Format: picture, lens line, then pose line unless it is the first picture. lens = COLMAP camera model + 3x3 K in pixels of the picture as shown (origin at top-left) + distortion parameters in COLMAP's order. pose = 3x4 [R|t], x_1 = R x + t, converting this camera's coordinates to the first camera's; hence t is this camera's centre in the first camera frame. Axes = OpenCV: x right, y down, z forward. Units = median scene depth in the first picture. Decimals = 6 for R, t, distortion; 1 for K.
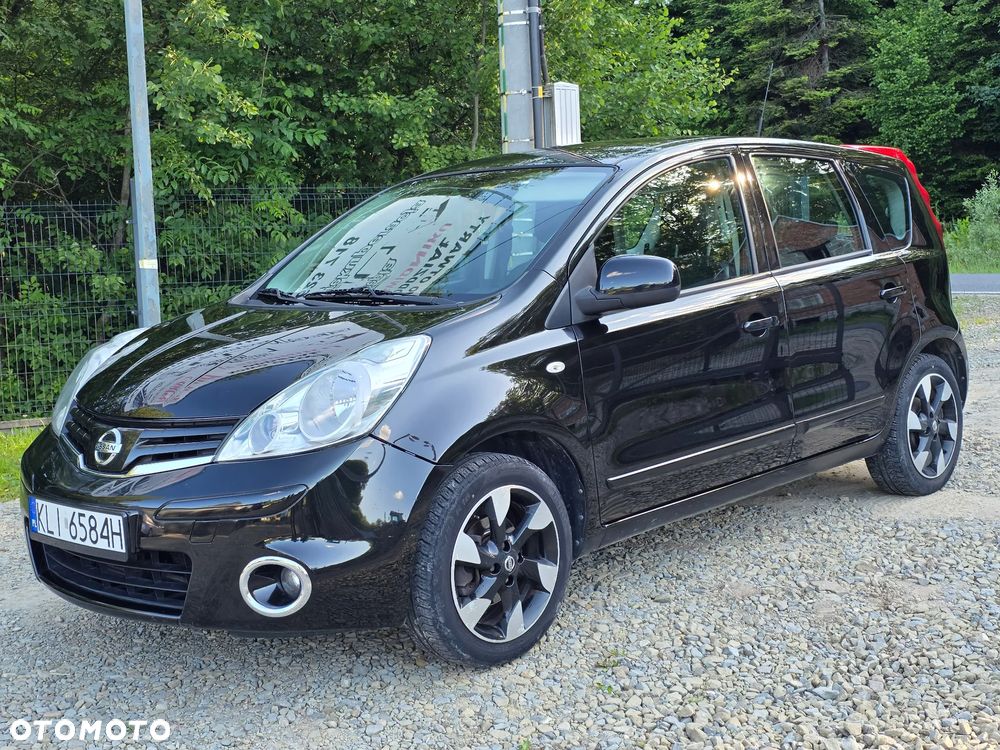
lens RADIAL K [[1403.3, 0, 488.0], [0, 1403.3, 373.3], [0, 0, 1]] dist [0.199482, -0.399387]
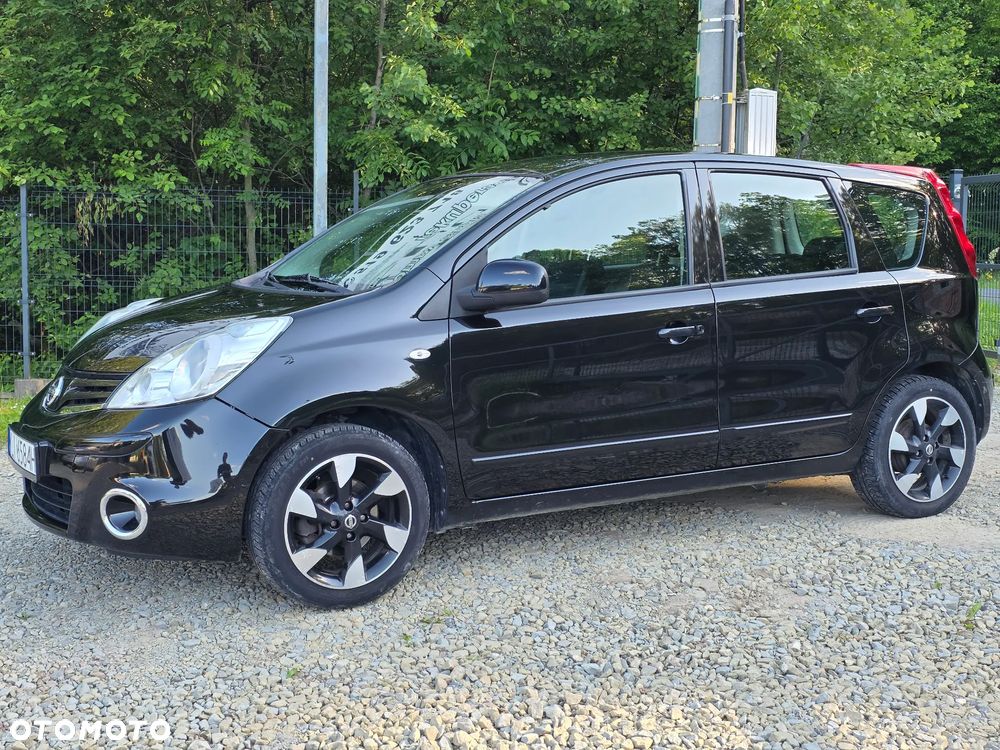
lens RADIAL K [[1403.3, 0, 488.0], [0, 1403.3, 373.3], [0, 0, 1]] dist [0.199482, -0.399387]
pose [[0.951870, 0.079883, -0.295908, 0.365860], [-0.078409, 0.996779, 0.016867, -0.010451], [0.296302, 0.007146, 0.955067, -0.048505]]
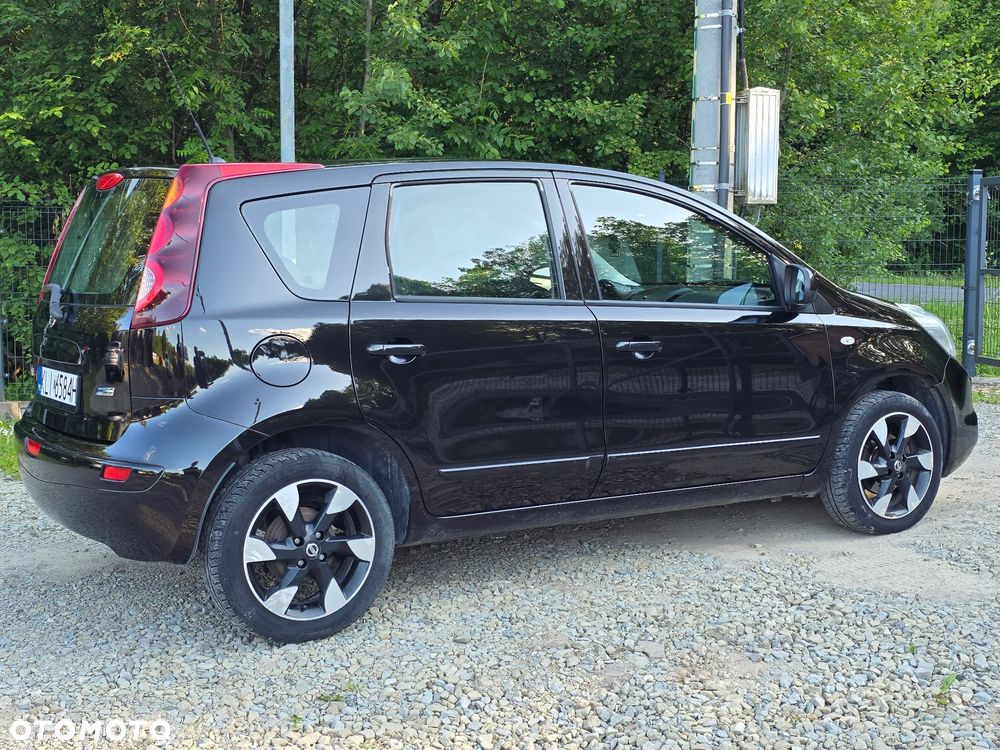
lens RADIAL K [[1397.3, 0, 502.5], [0, 1397.3, 376.8], [0, 0, 1]] dist [0.186078, -0.364374]
pose [[0.944068, 0.069349, -0.322377, 0.413335], [-0.066475, 0.997589, 0.019930, -0.037847], [0.322982, 0.002615, 0.946401, 0.089731]]
